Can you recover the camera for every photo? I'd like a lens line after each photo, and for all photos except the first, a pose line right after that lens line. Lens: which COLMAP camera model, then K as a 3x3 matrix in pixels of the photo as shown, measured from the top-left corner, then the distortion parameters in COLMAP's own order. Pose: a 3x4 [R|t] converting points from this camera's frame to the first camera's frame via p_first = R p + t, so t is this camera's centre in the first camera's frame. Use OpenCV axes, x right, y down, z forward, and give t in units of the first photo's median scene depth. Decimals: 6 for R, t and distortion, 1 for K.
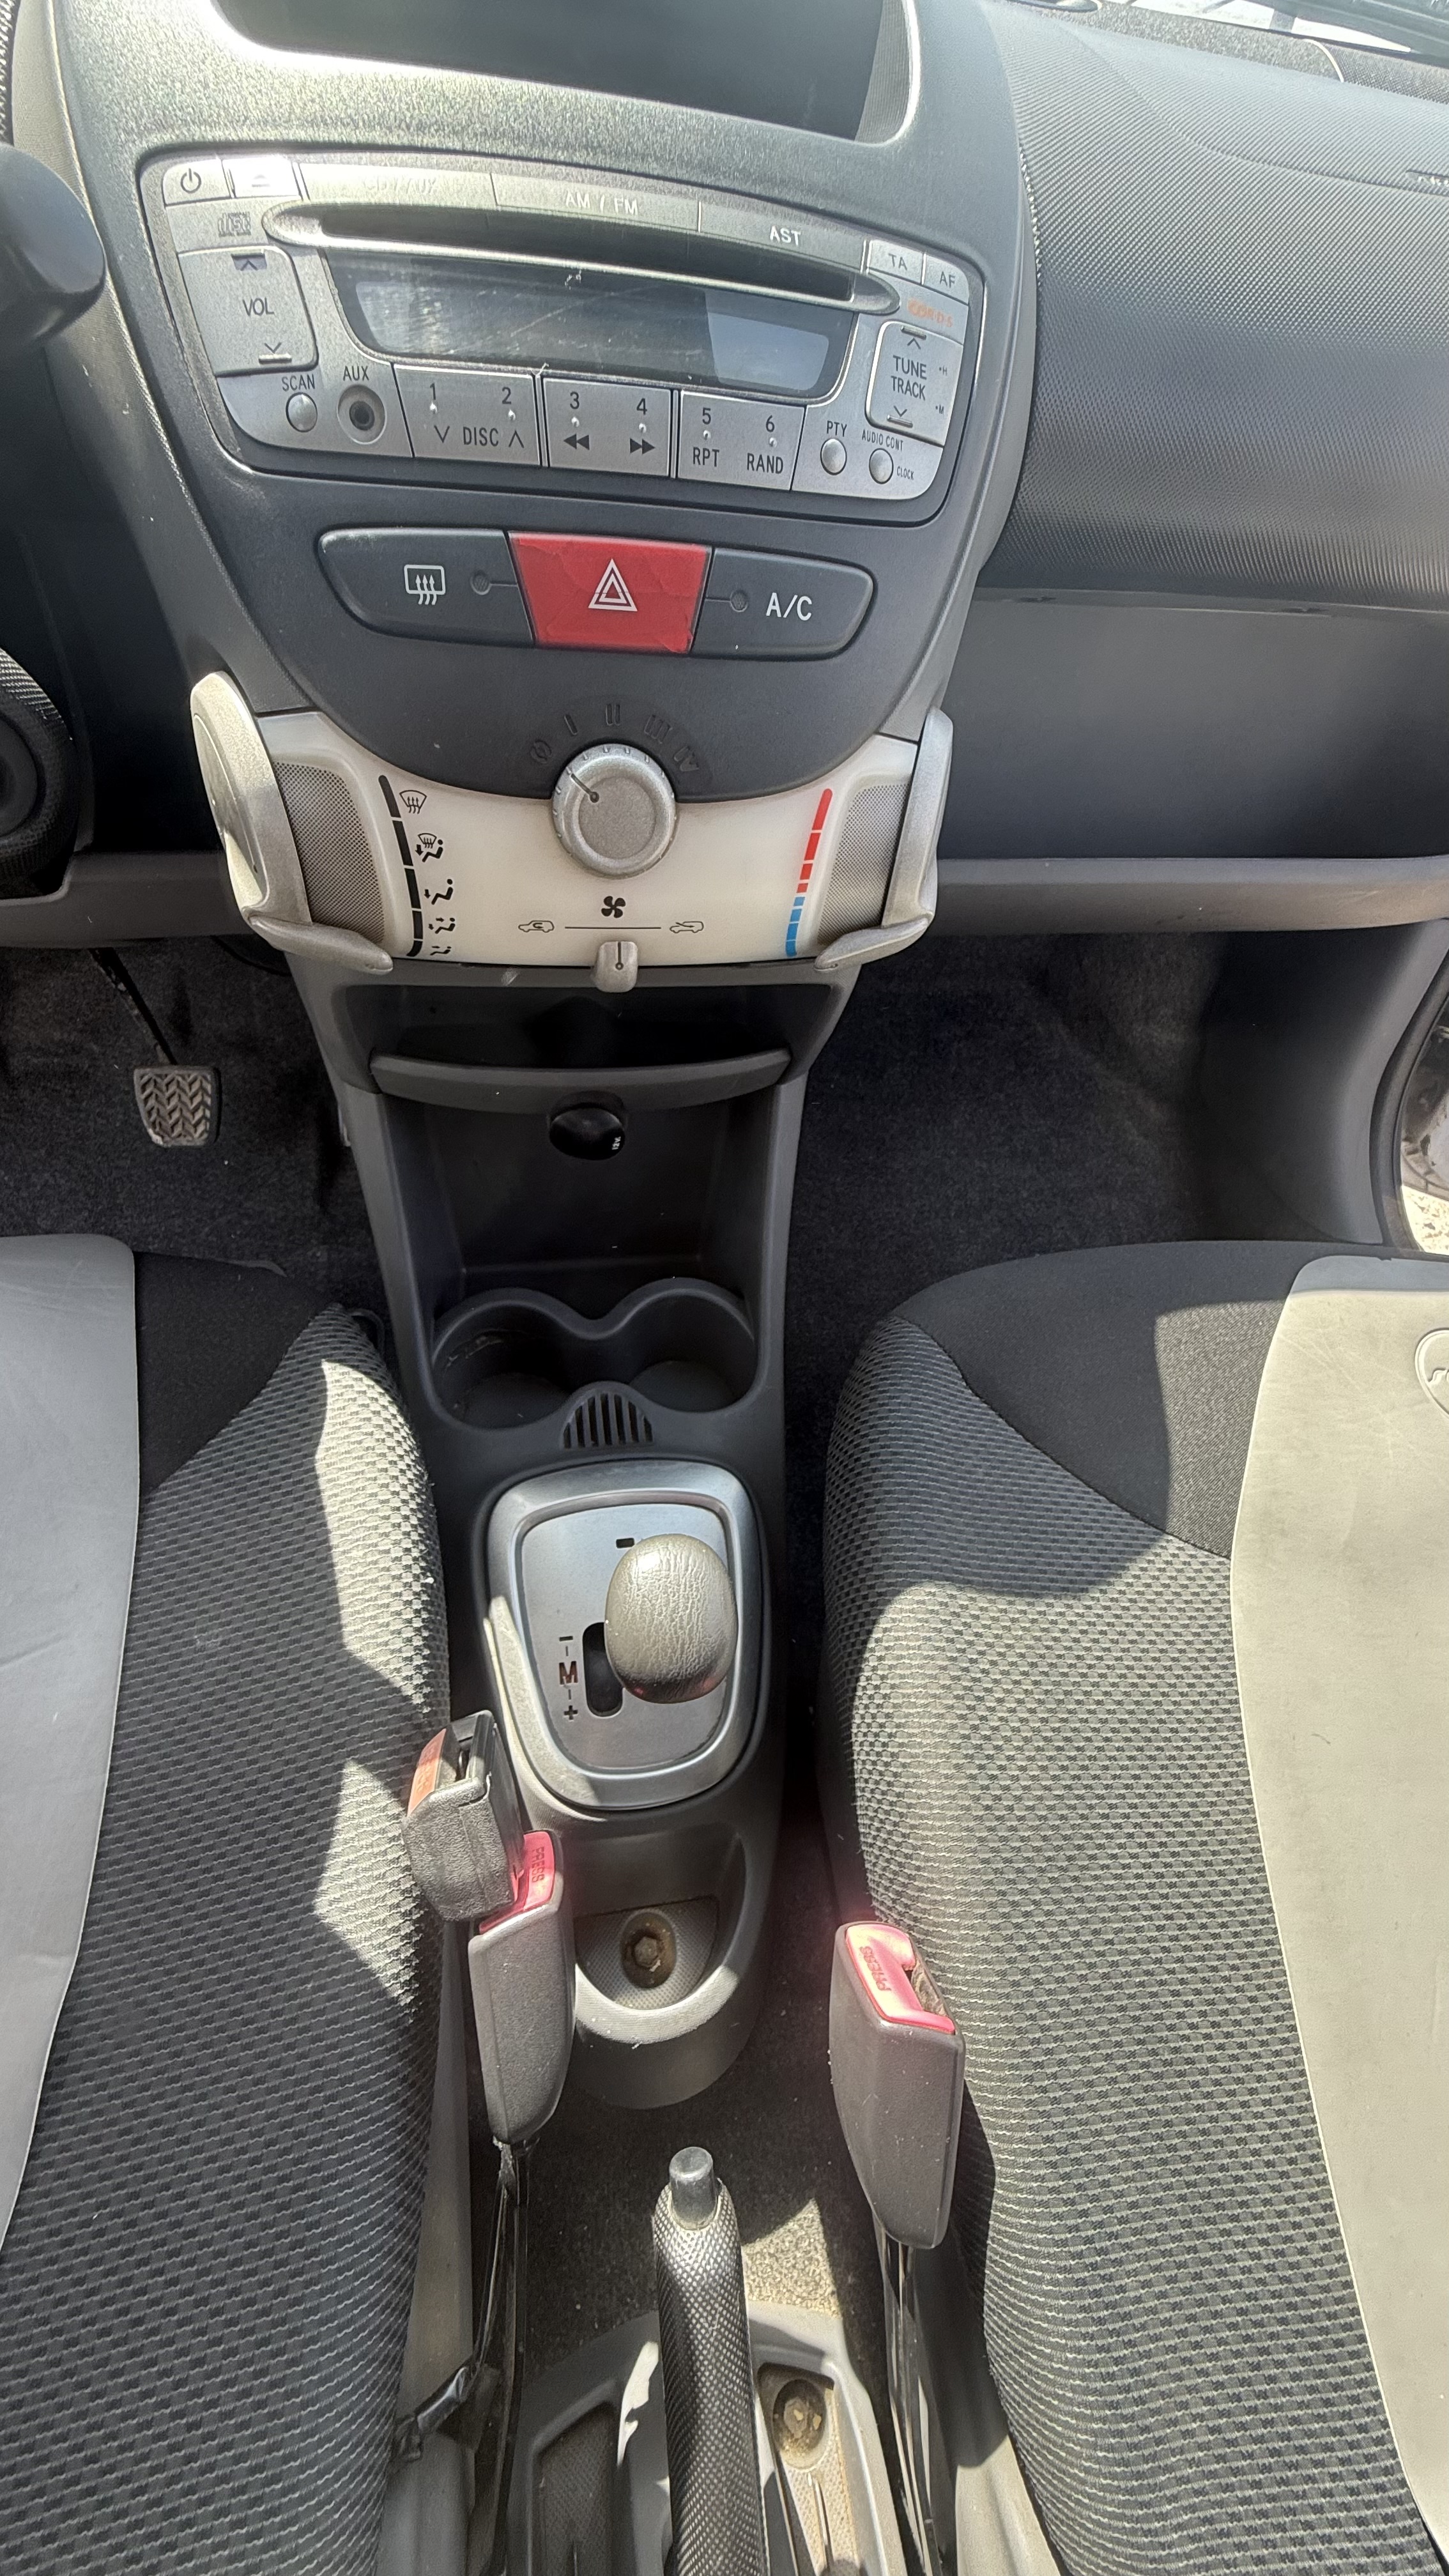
lens RADIAL K [[1040.8, 0, 715.2], [0, 1040.8, 1275.6], [0, 0, 1]] dist [0.009095, 0.000146]
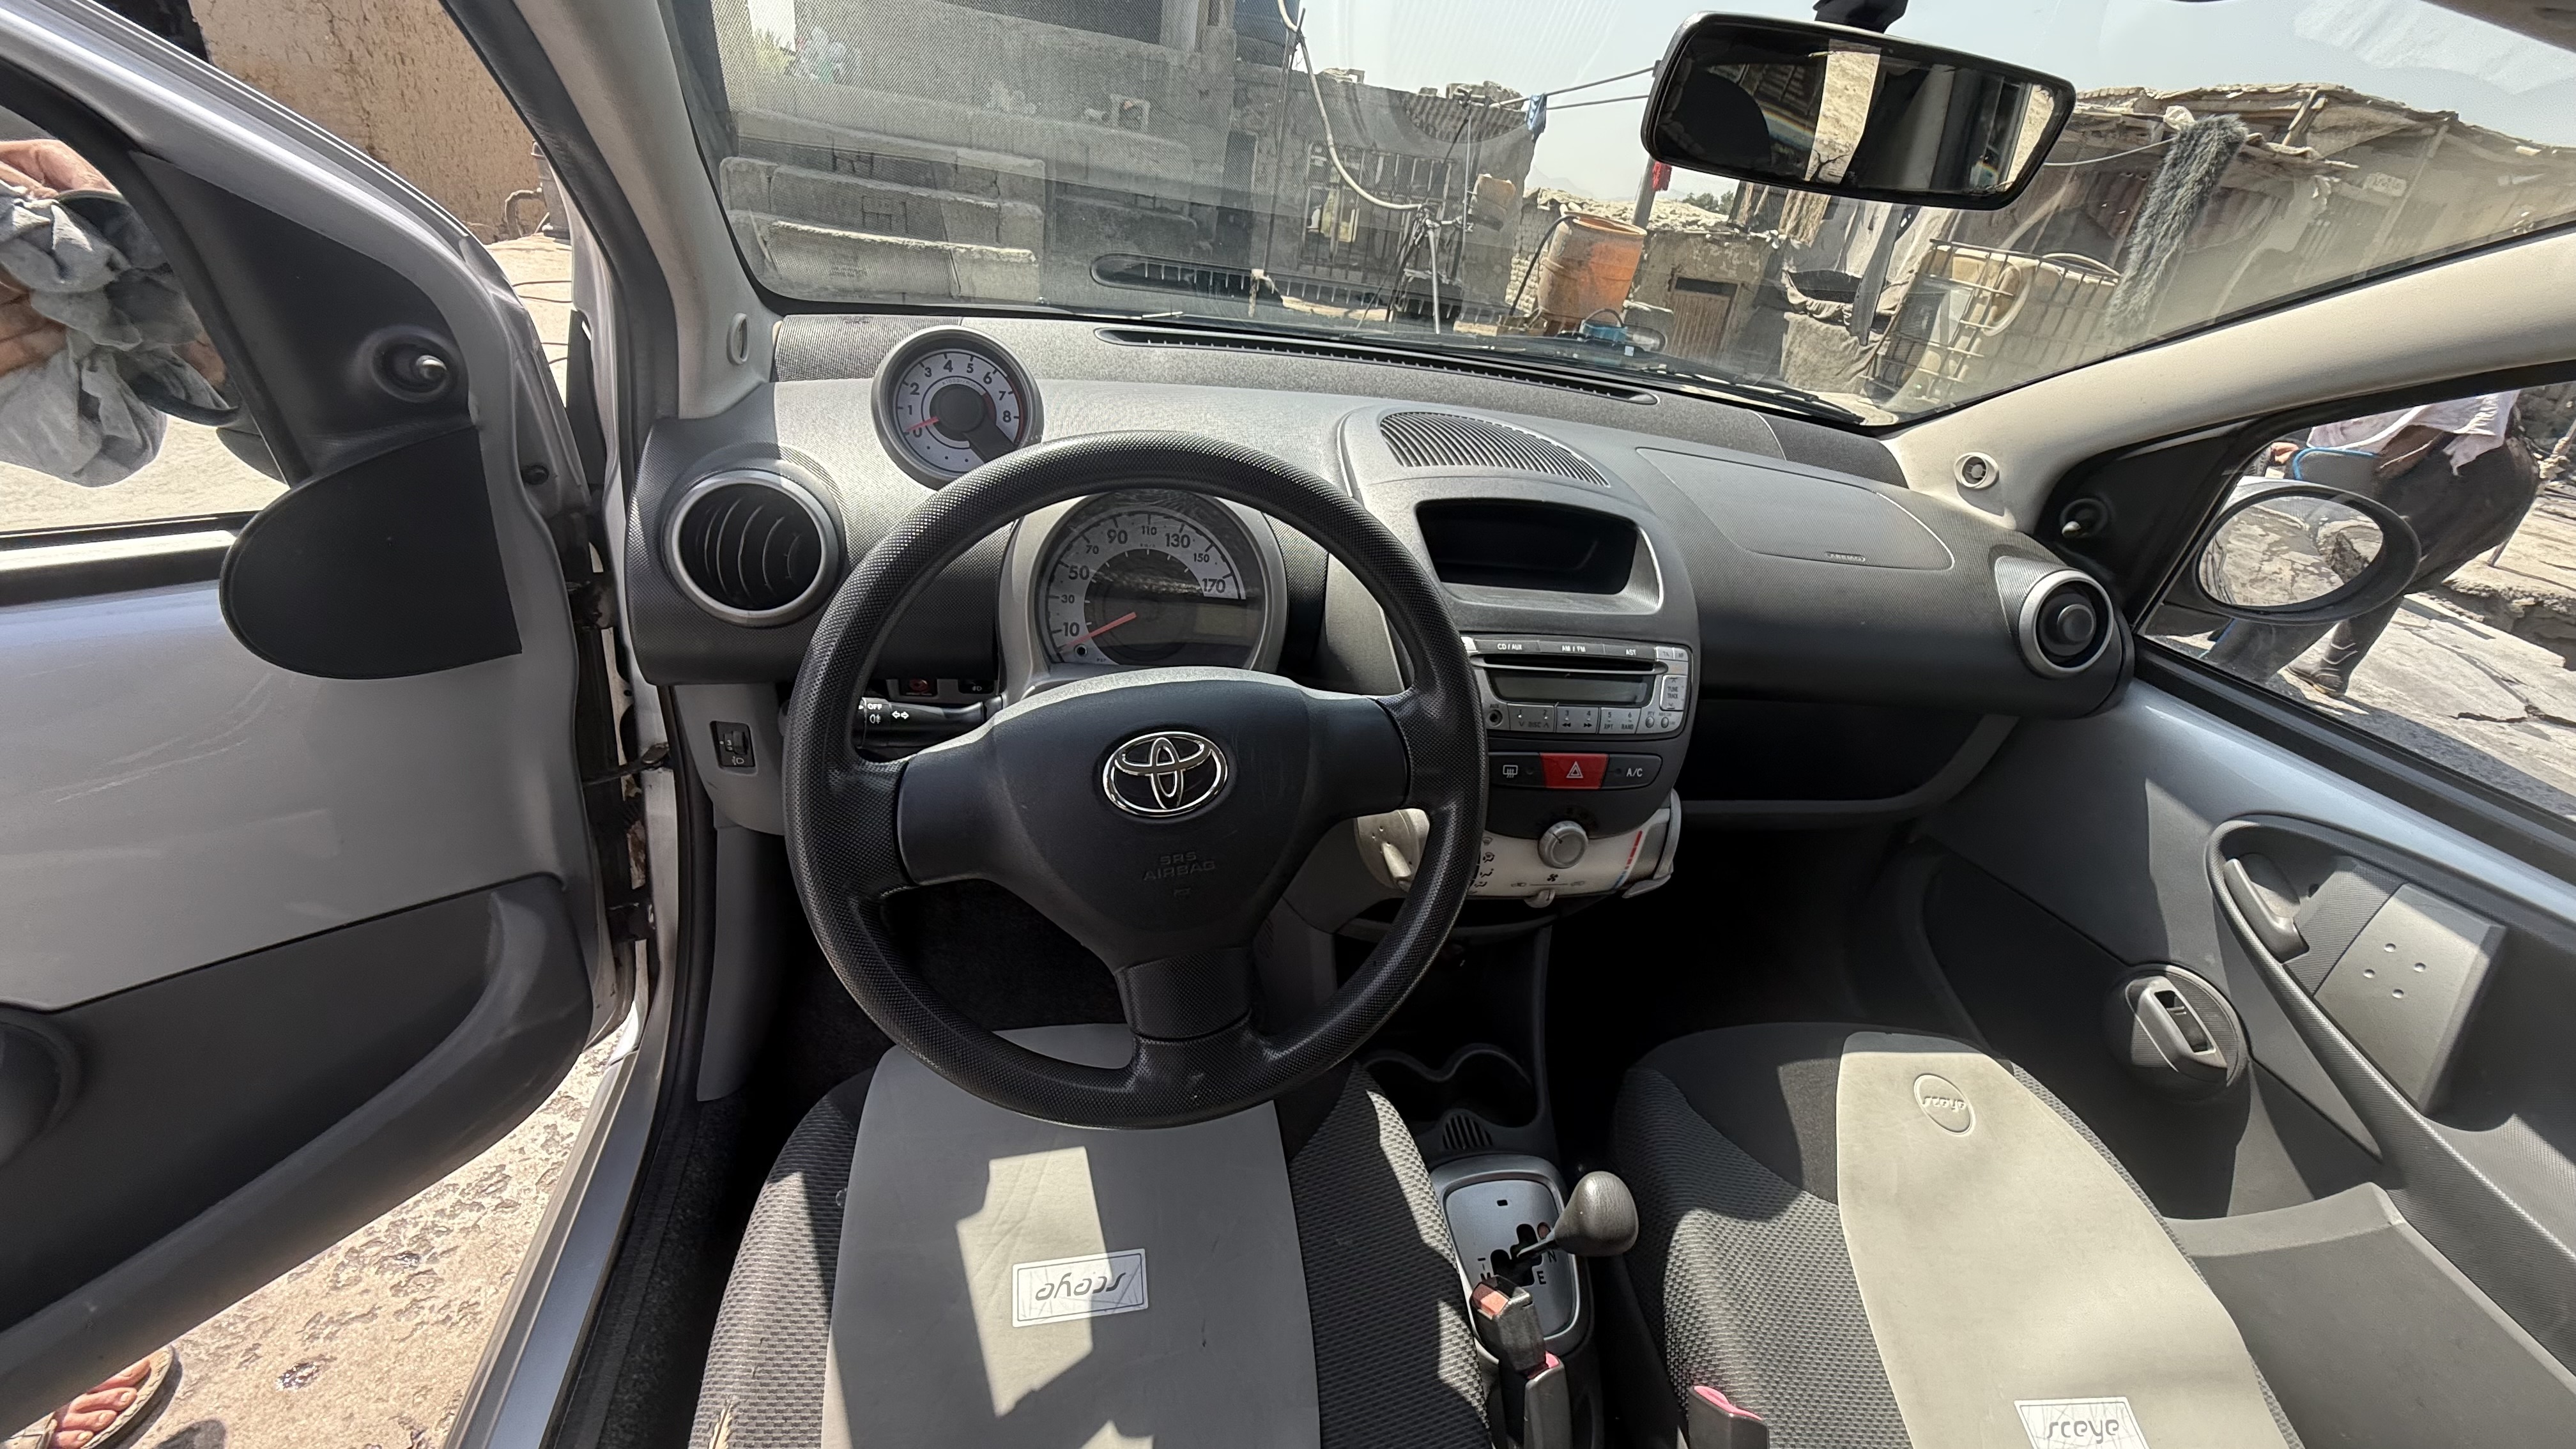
lens RADIAL K [[1040.8, 0, 1300.8], [0, 1040.8, 726.1], [0, 0, 1]] dist [0.009095, 0.000146]
pose [[0.995978, 0.028054, 0.085098, -0.862323], [-0.002947, 0.959464, -0.281815, -0.022855], [-0.089554, 0.280431, 0.955687, -1.251232]]
